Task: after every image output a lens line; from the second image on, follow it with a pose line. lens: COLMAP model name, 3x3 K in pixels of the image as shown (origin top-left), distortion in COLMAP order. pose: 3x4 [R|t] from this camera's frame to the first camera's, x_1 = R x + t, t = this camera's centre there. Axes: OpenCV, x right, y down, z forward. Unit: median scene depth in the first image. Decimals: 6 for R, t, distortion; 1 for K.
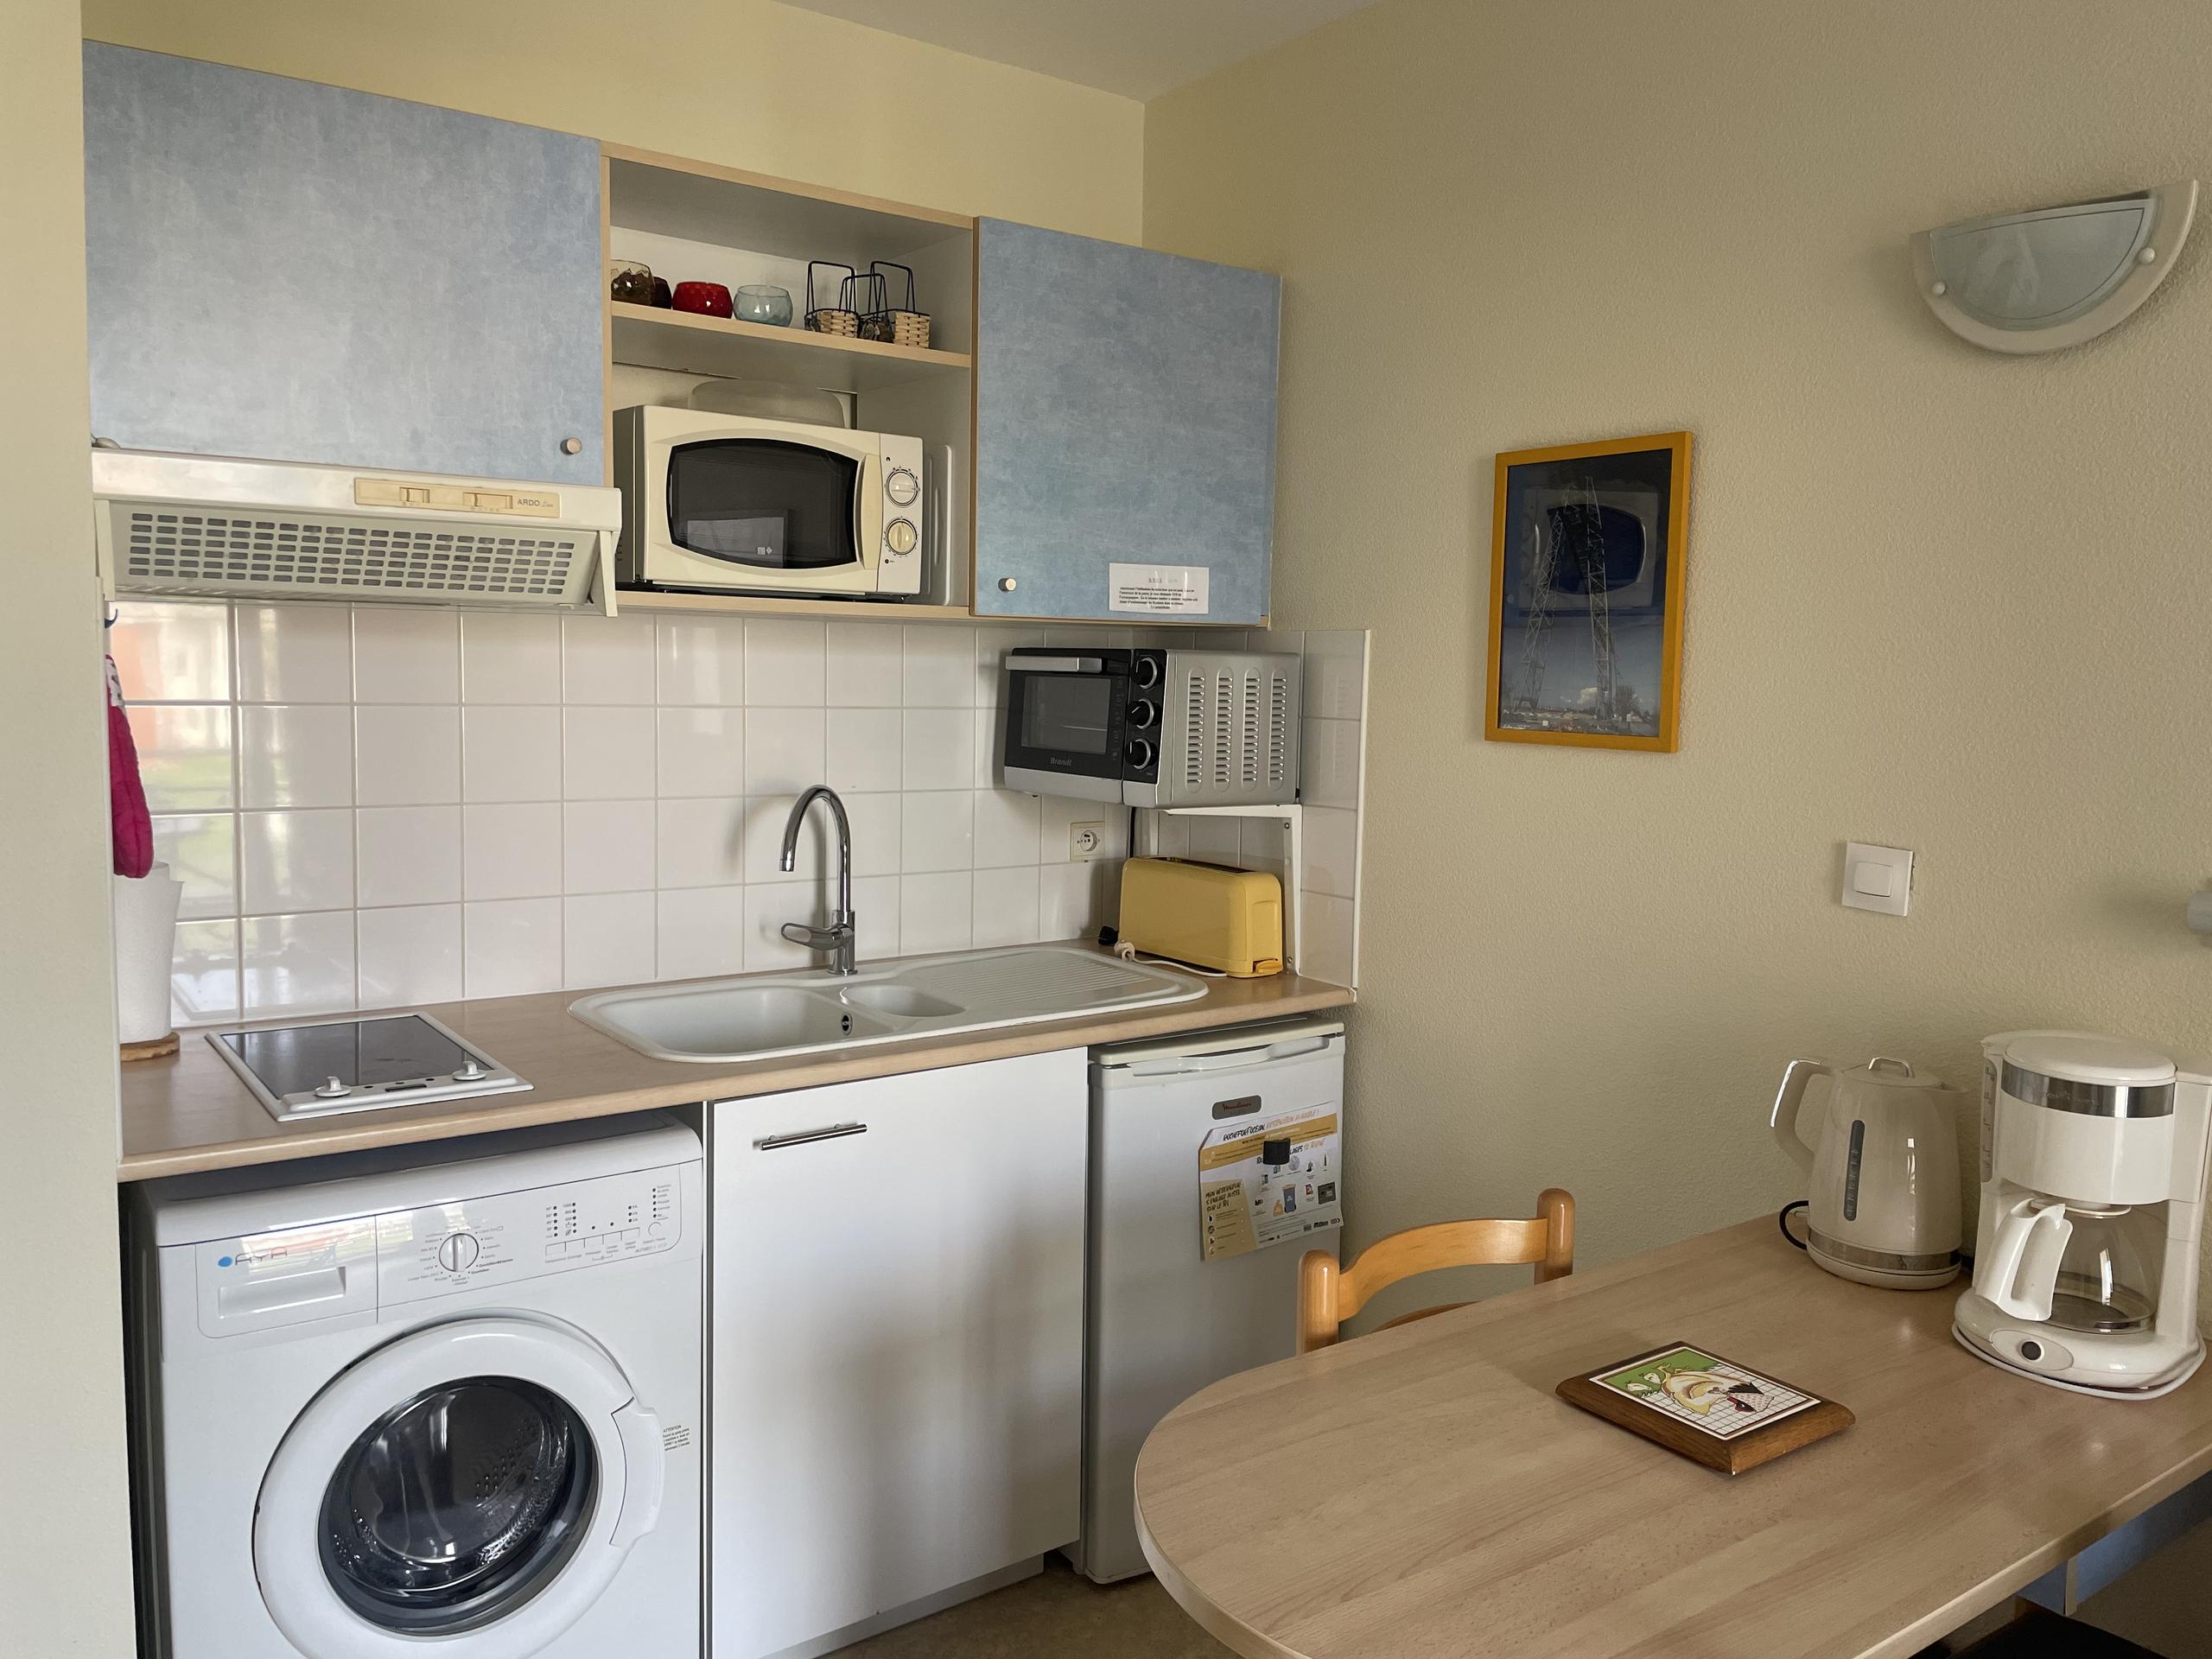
lens RADIAL K [[1669.8, 0, 1098.6], [0, 1669.8, 814.1], [0, 0, 1]] dist [0.111143, -0.139923]
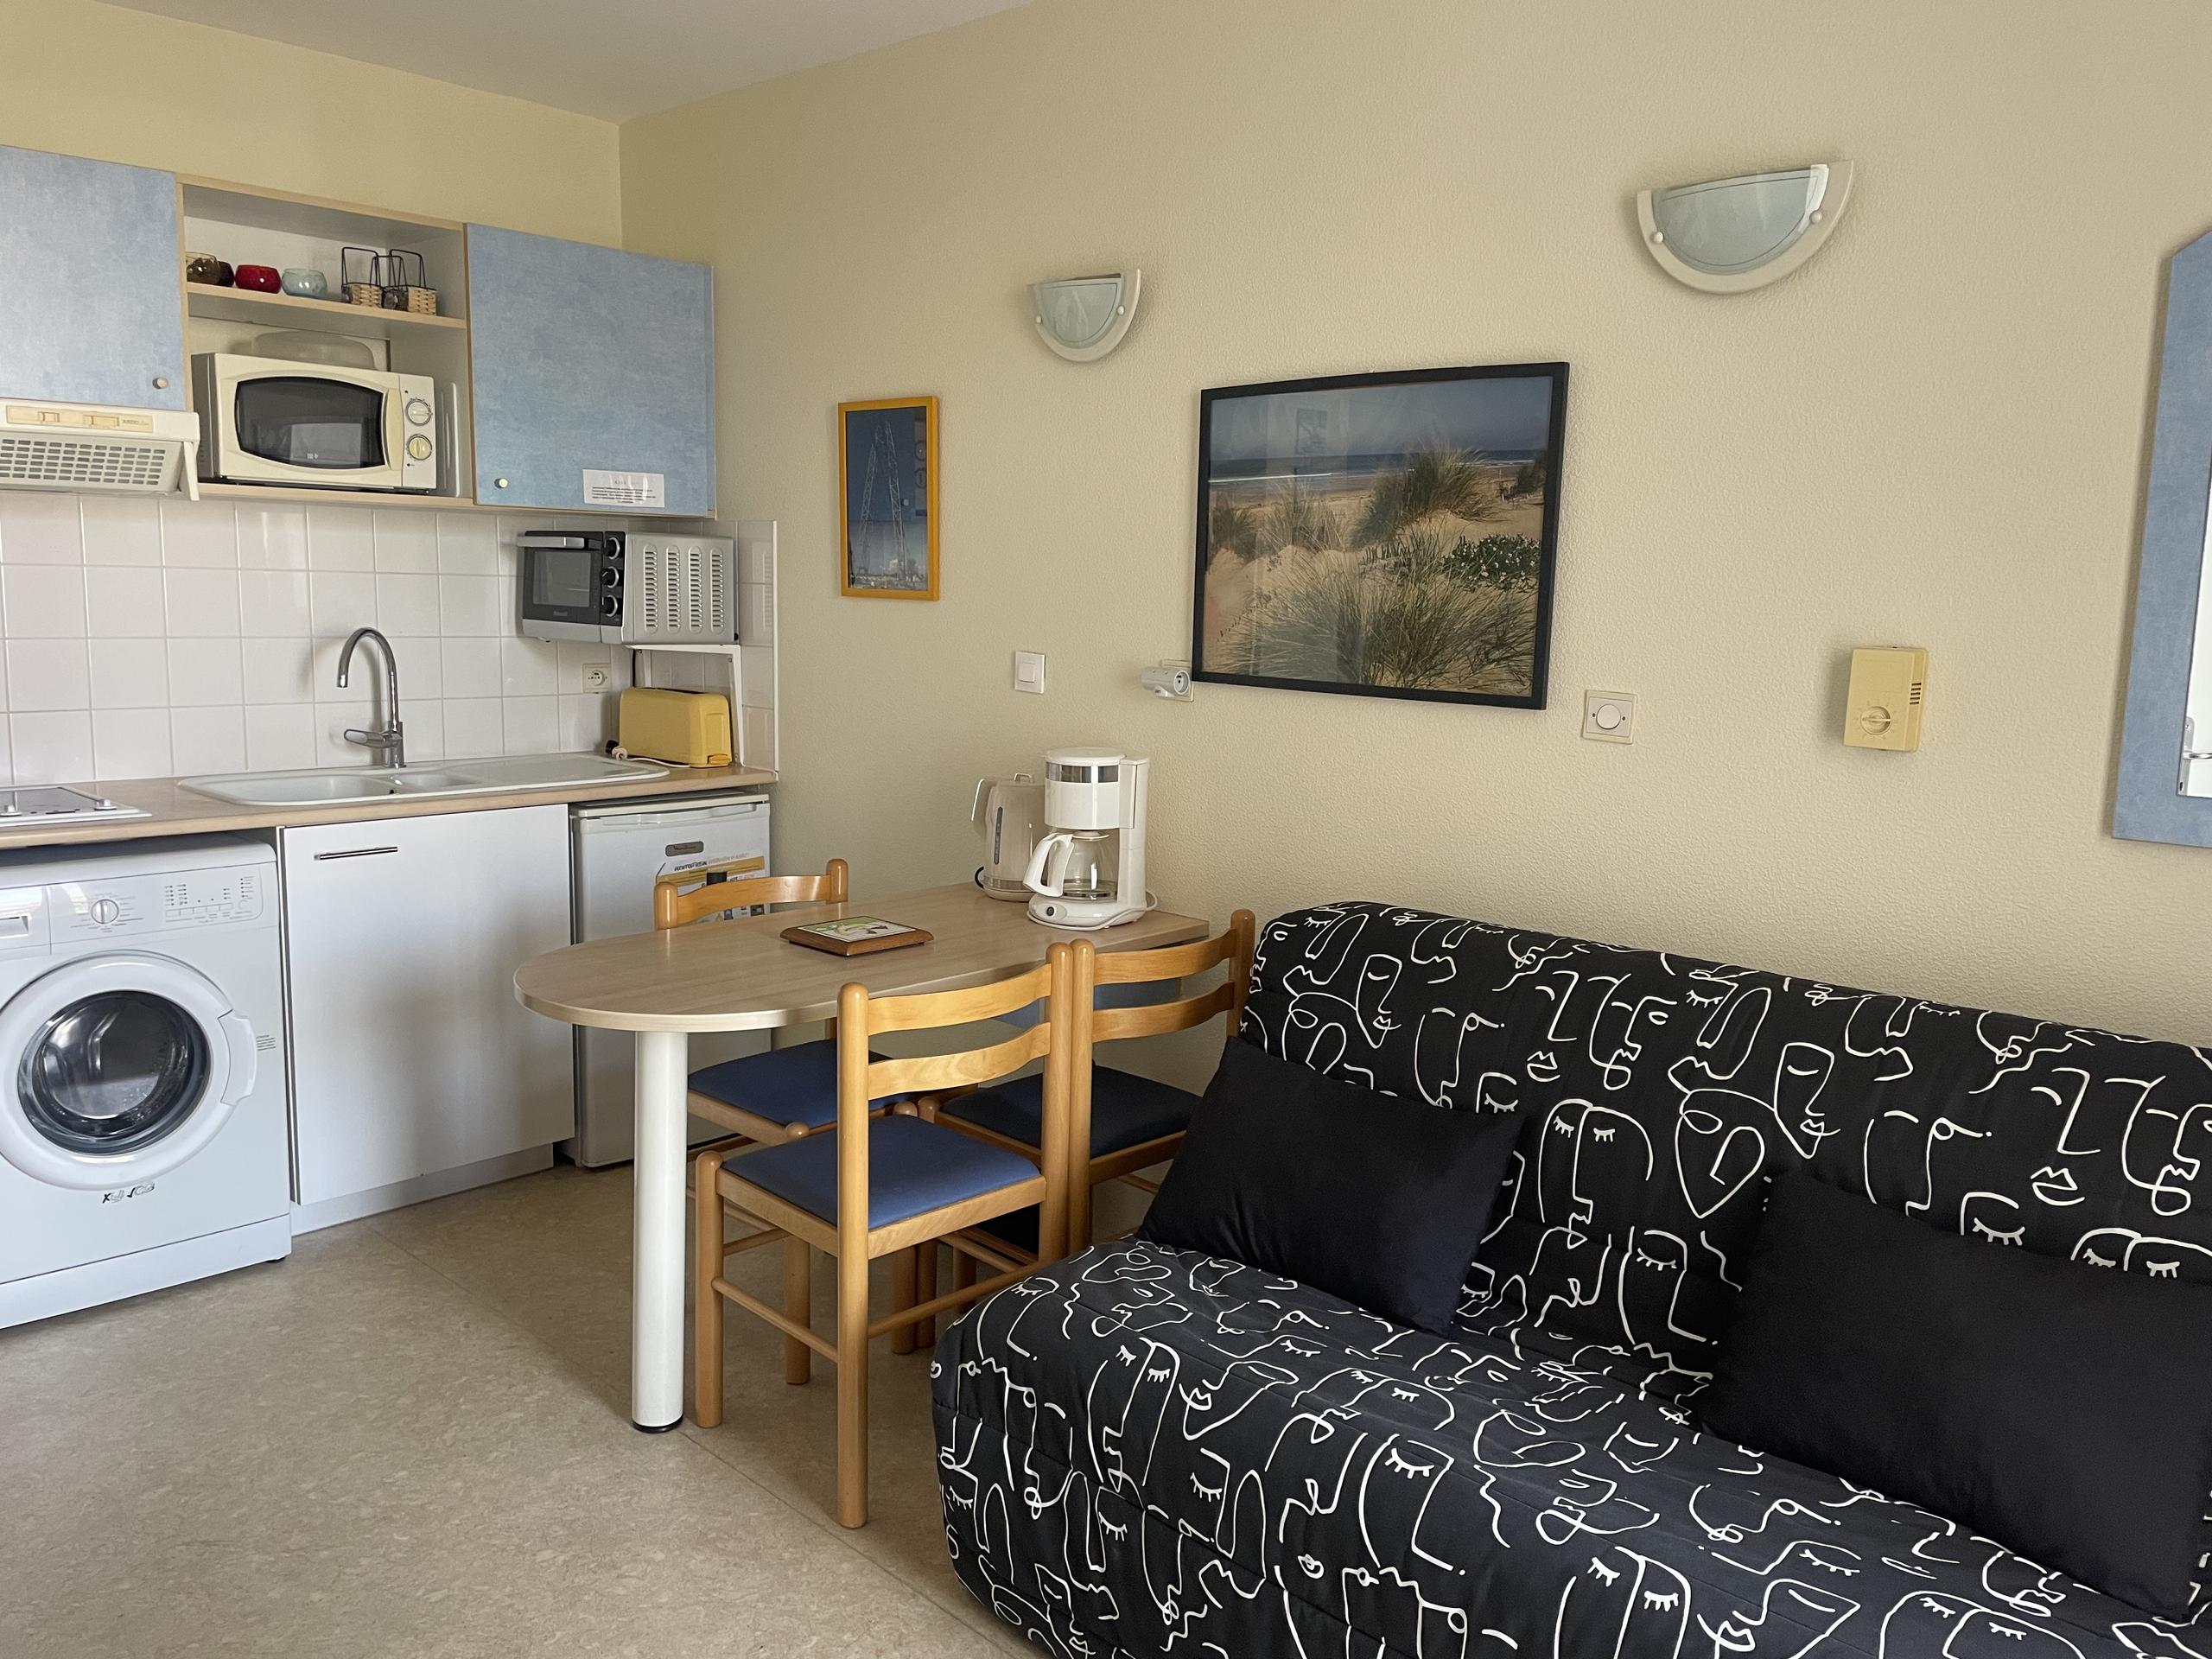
lens RADIAL K [[1669.8, 0, 1098.6], [0, 1669.8, 814.1], [0, 0, 1]] dist [0.111143, -0.139923]
pose [[0.982649, -0.022643, 0.184086, 0.173870], [0.012732, 0.998414, 0.054844, 0.071218], [-0.185036, -0.051548, 0.981379, -0.522743]]
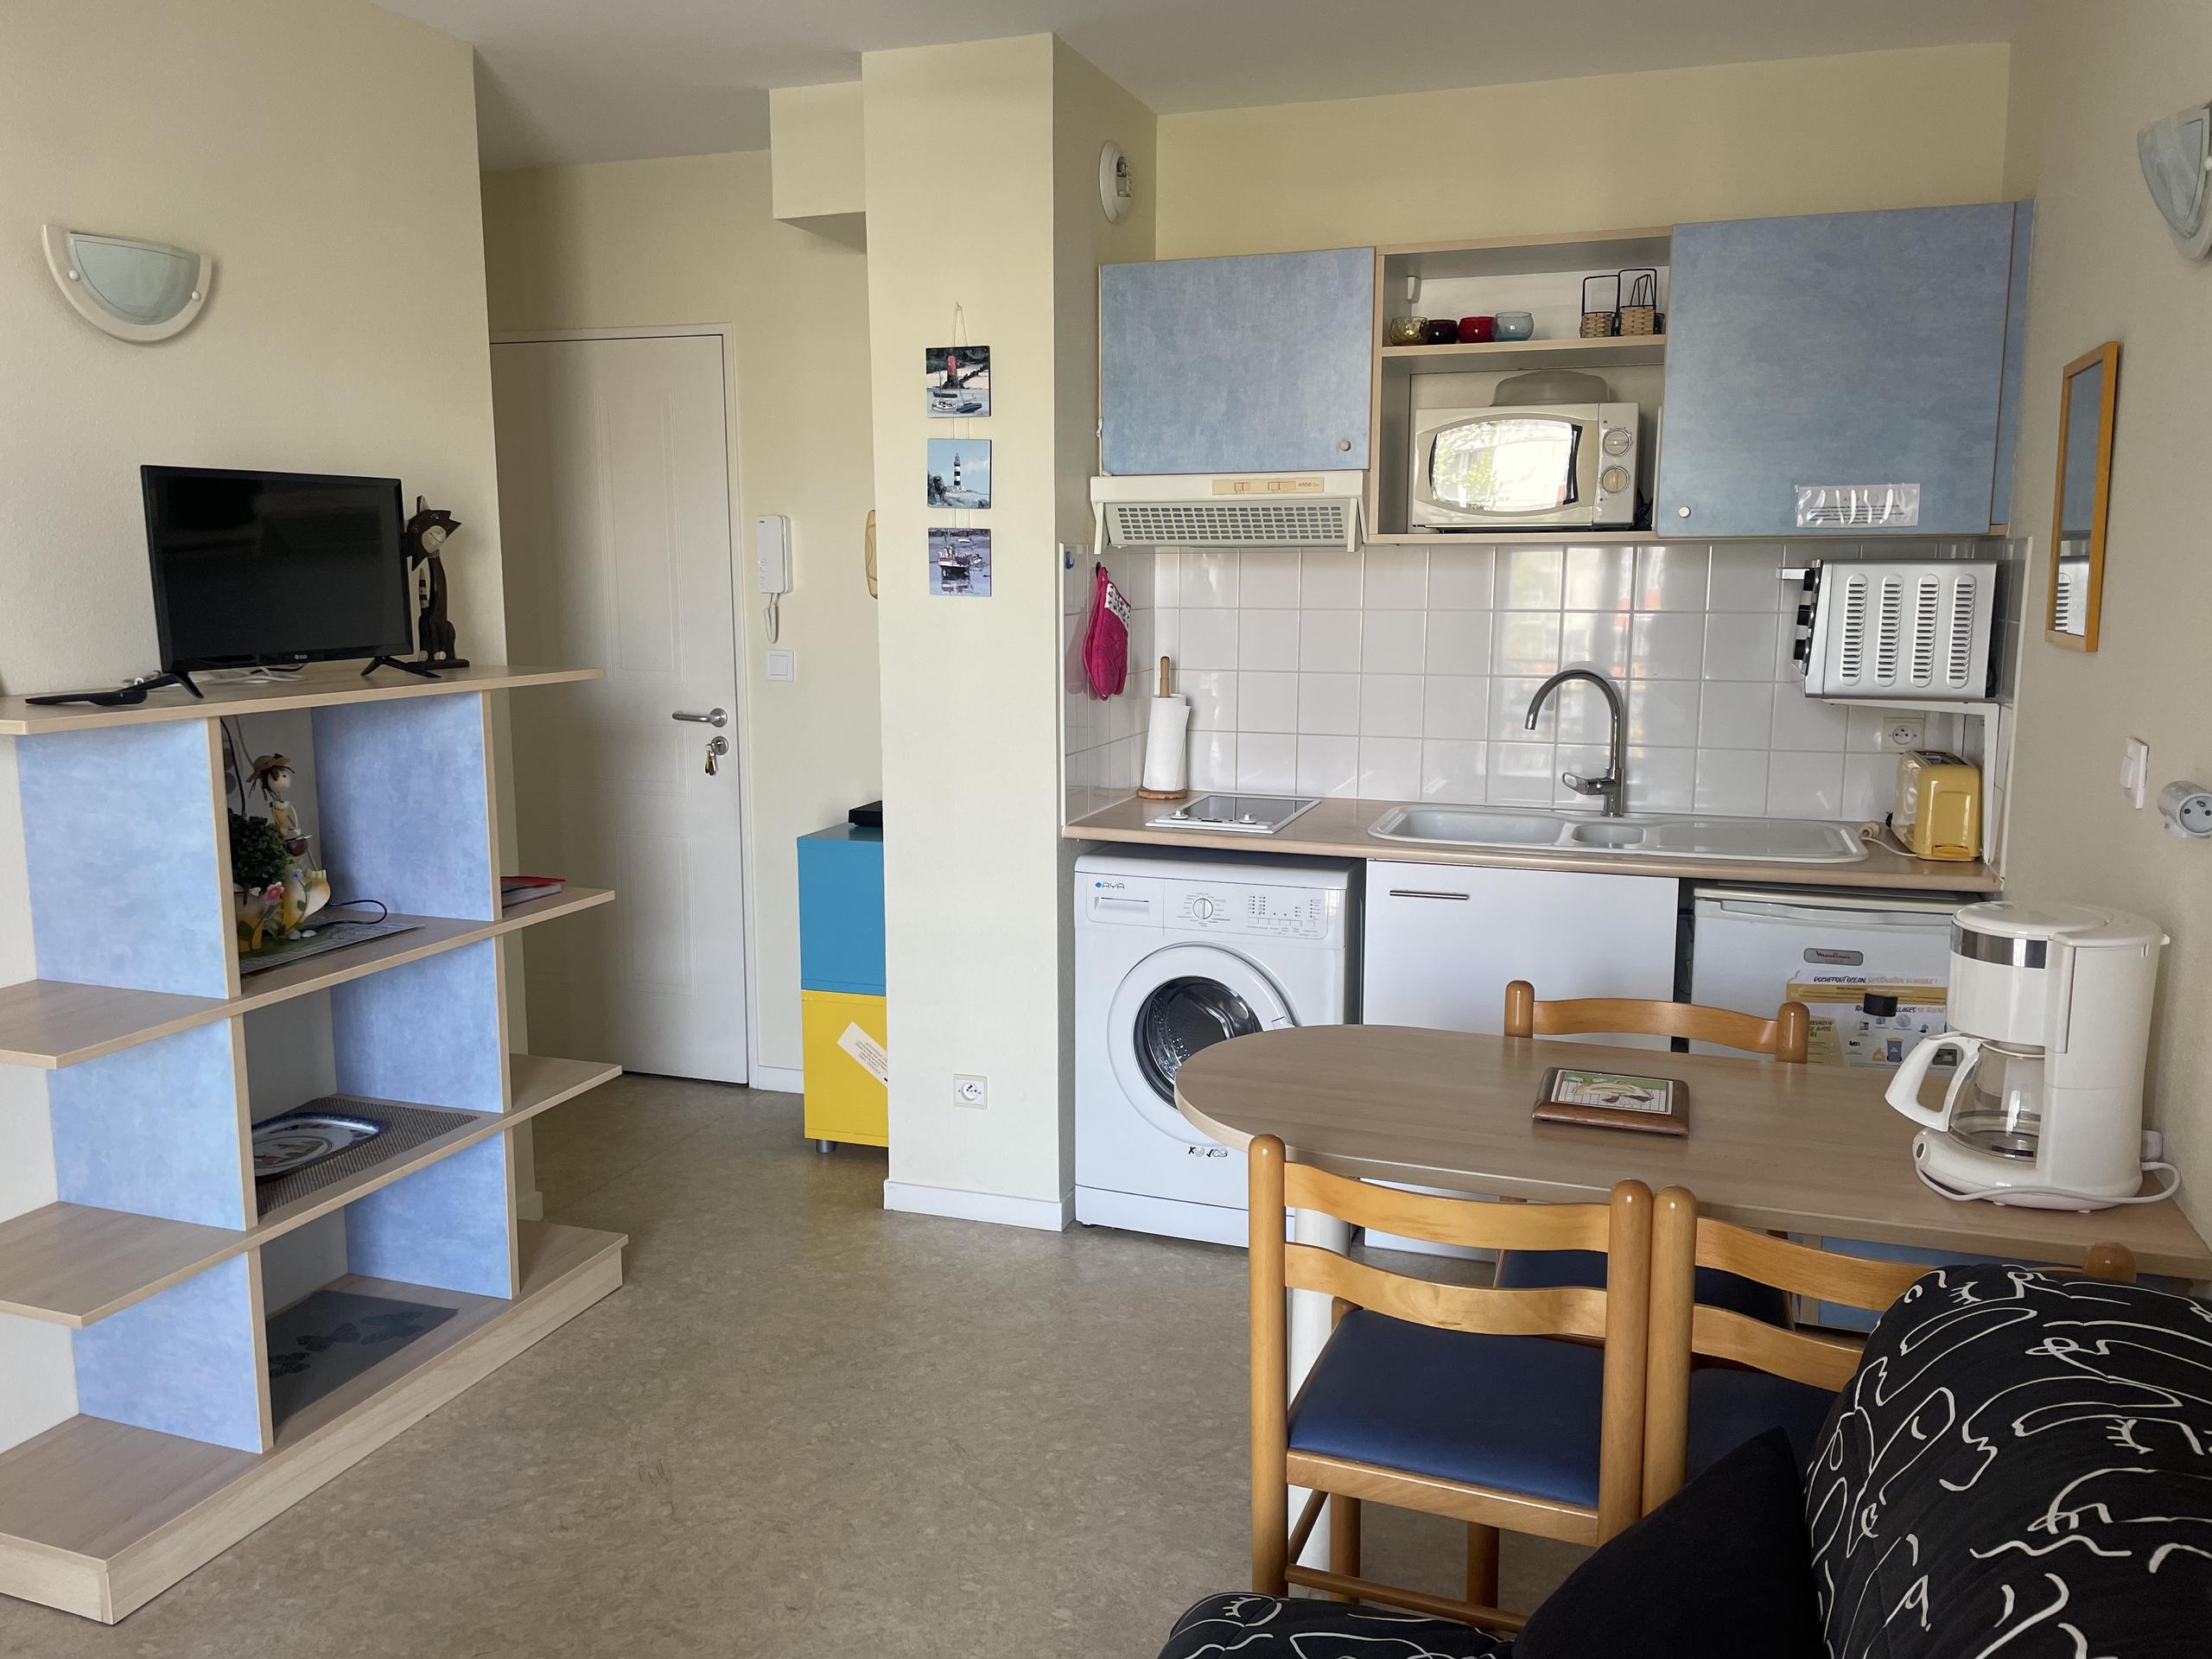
lens RADIAL K [[1656.4, 0, 1114.5], [0, 1656.4, 819.7], [0, 0, 1]] dist [0.095537, -0.129860]
pose [[0.578338, 0.102531, -0.809329, 0.749242], [-0.064483, 0.994712, 0.079937, 0.020496], [0.813245, 0.005958, 0.581891, -0.083922]]
